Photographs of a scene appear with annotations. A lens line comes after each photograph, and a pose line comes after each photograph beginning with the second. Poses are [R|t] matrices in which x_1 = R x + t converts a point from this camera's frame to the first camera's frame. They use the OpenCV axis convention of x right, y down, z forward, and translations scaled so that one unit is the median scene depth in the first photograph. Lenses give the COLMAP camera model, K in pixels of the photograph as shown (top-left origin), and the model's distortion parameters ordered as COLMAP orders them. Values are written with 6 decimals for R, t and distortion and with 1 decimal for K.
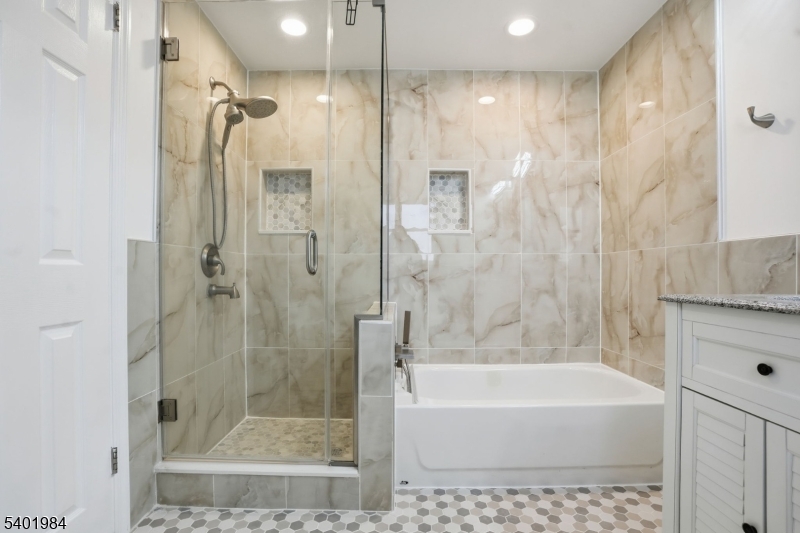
lens RADIAL K [[378.4, 0, 399.9], [0, 378.4, 270.7], [0, 0, 1]] dist [-0.066654, 0.029347]
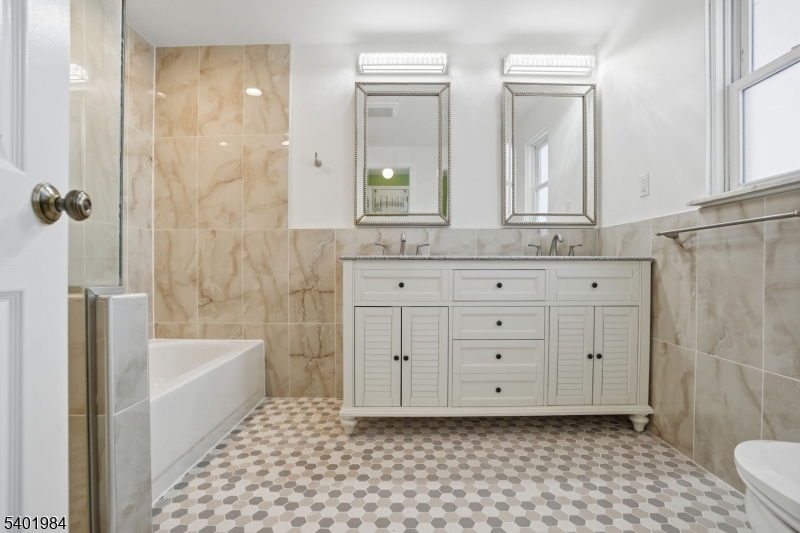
lens RADIAL K [[378.4, 0, 399.9], [0, 378.4, 270.7], [0, 0, 1]] dist [-0.066654, 0.029347]
pose [[-0.003248, -0.005677, 0.999979, -0.552216], [-0.005288, 0.999970, 0.005660, 0.066571], [-0.999981, -0.005270, -0.003278, 0.404707]]
